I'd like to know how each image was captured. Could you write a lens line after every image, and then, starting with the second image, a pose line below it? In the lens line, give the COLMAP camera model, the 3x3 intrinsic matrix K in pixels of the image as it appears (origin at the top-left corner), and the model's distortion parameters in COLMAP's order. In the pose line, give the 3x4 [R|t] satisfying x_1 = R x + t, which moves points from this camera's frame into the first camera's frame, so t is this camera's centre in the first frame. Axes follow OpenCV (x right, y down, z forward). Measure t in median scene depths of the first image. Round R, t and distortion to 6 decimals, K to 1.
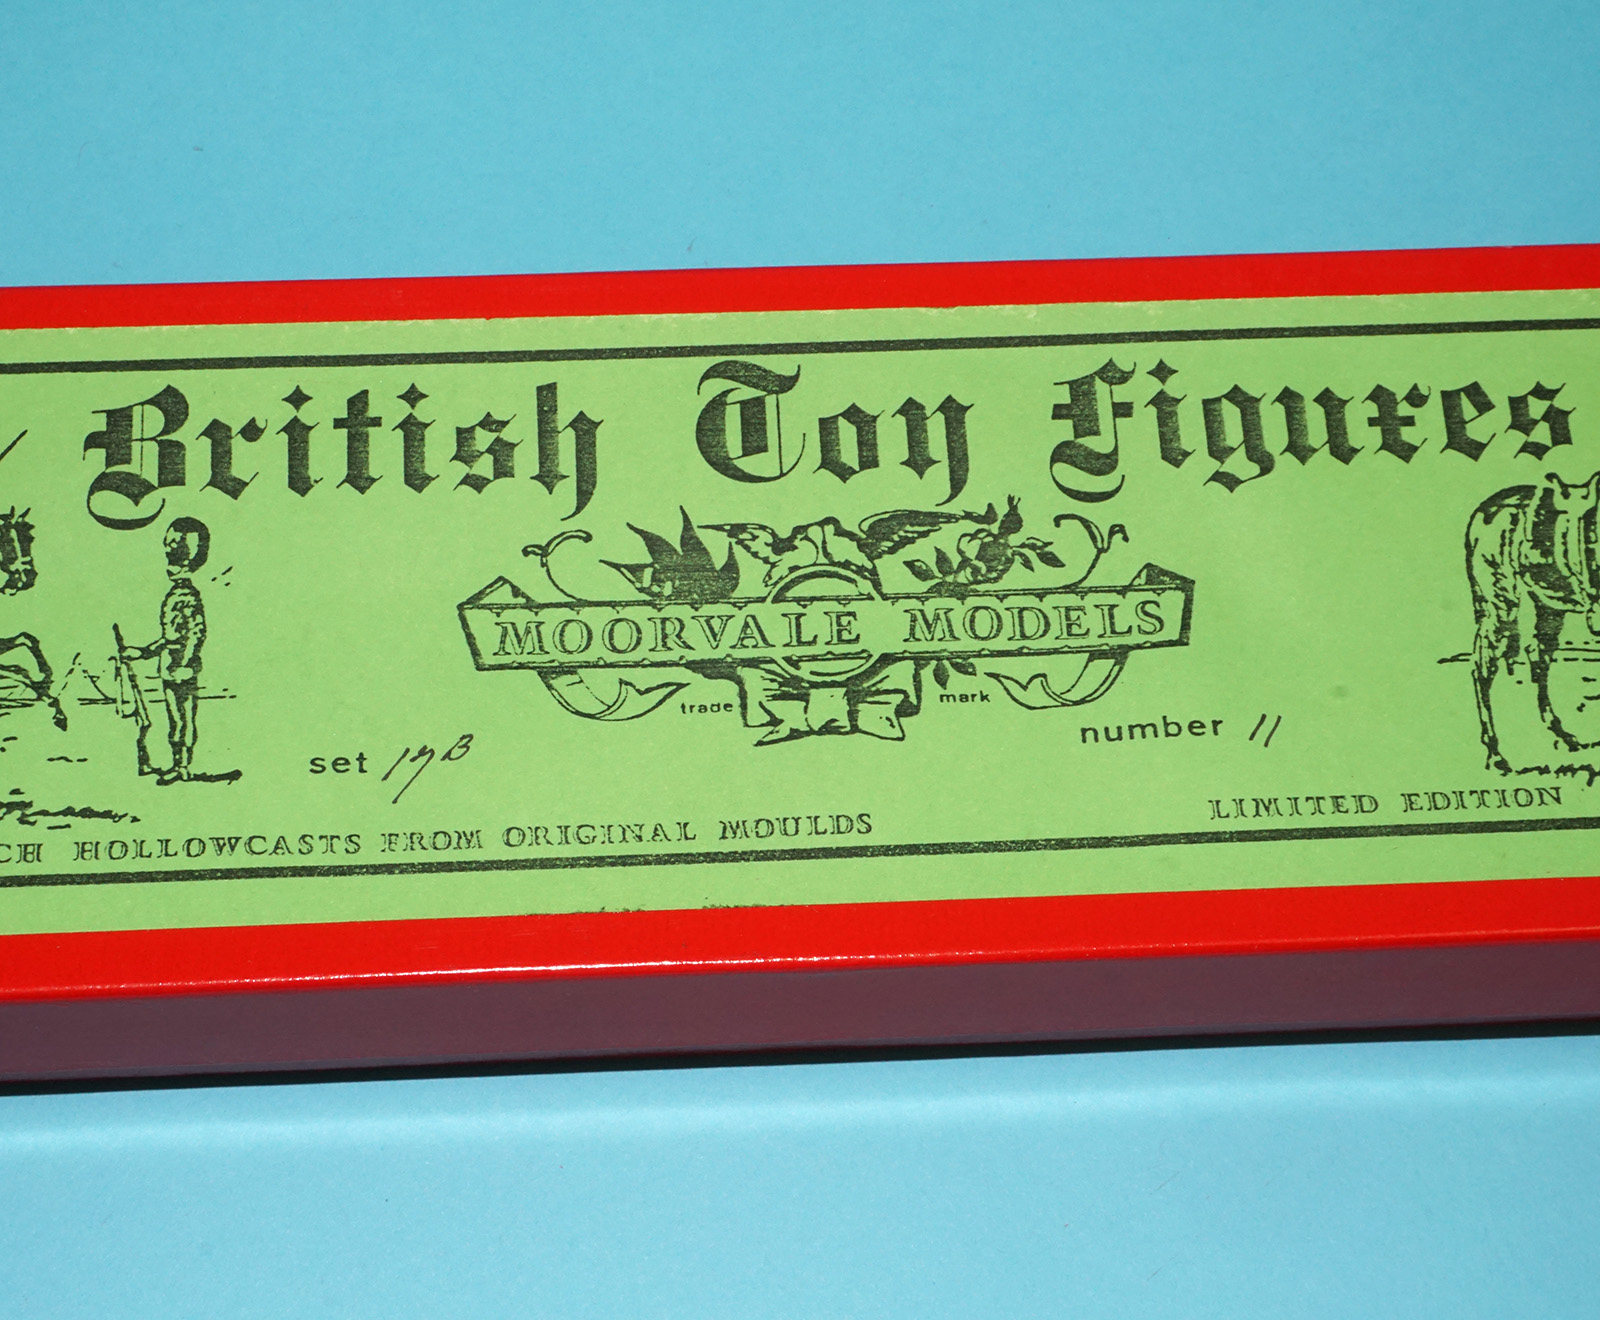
lens RADIAL K [[3568.6, 0, 803.3], [0, 3568.6, 662.9], [0, 0, 1]] dist [0.048487, 0.000000]
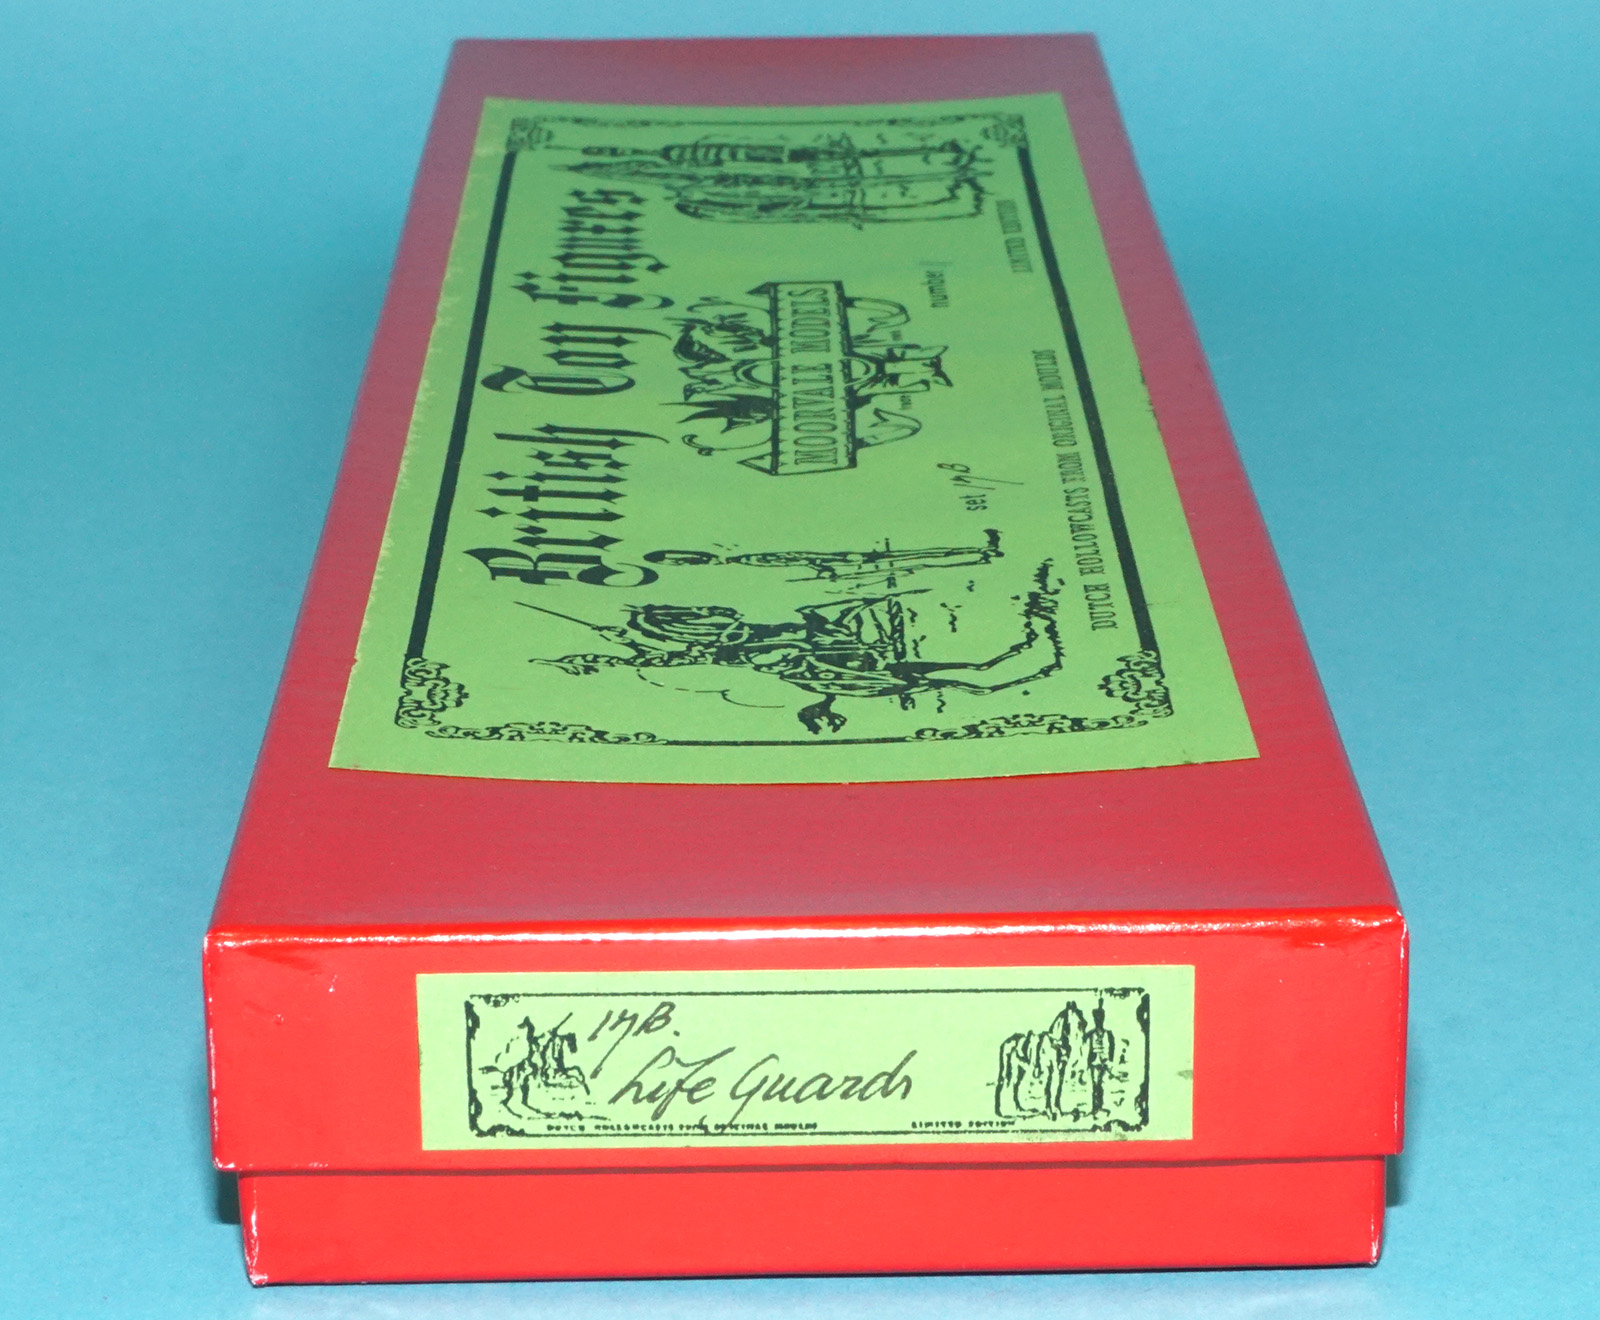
lens RADIAL K [[5250.9, 0, 802.6], [0, 5250.9, 660.5], [0, 0, 1]] dist [0.258495, 0.000000]
pose [[0.046696, -0.336071, 0.940678, -1.329407], [0.889789, 0.441973, 0.113732, -0.136367], [-0.453977, 0.831695, 0.319671, 0.613220]]
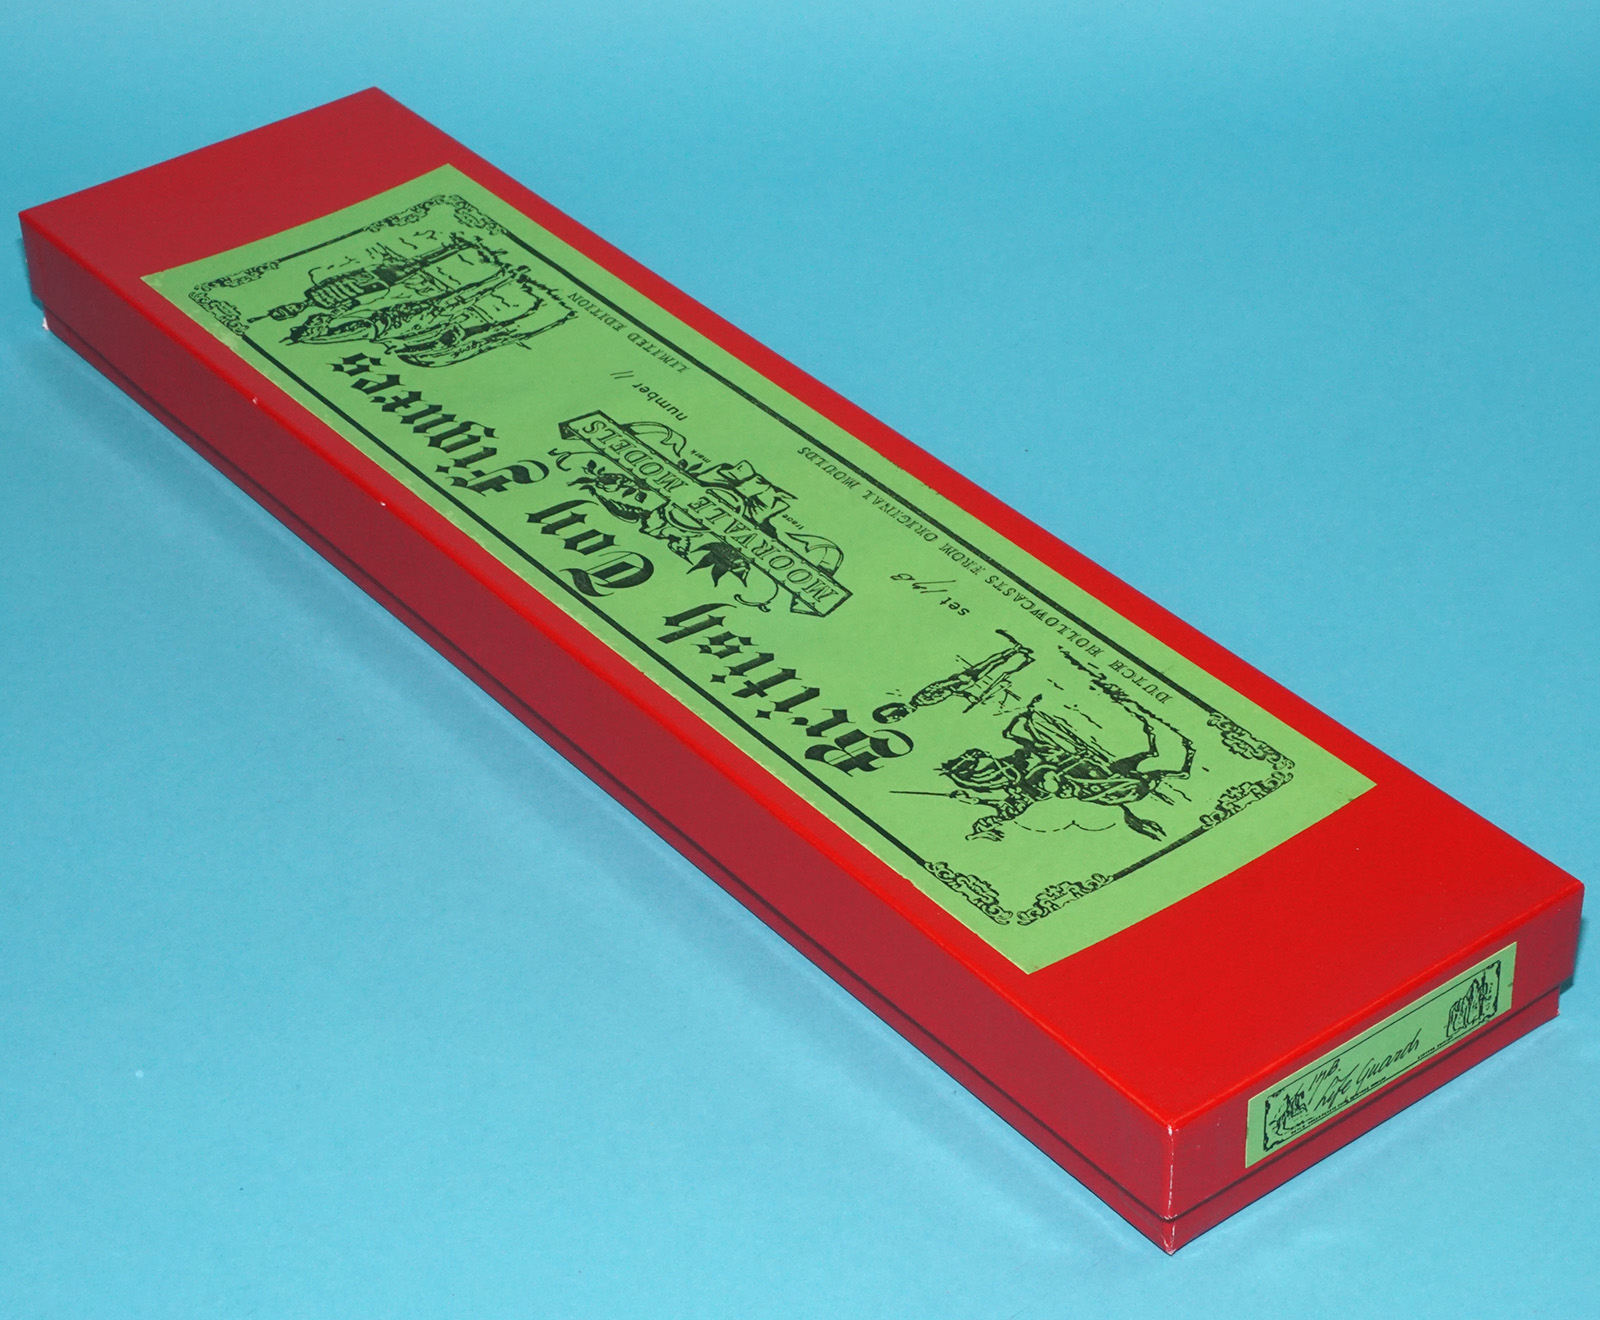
lens RADIAL K [[3568.6, 0, 806.3], [0, 3568.6, 659.0], [0, 0, 1]] dist [0.048487, 0.000000]
pose [[-0.564603, -0.510587, 0.648478, -1.127759], [0.730603, 0.056348, 0.680473, -1.097440], [-0.383982, 0.857978, 0.341222, 0.471438]]
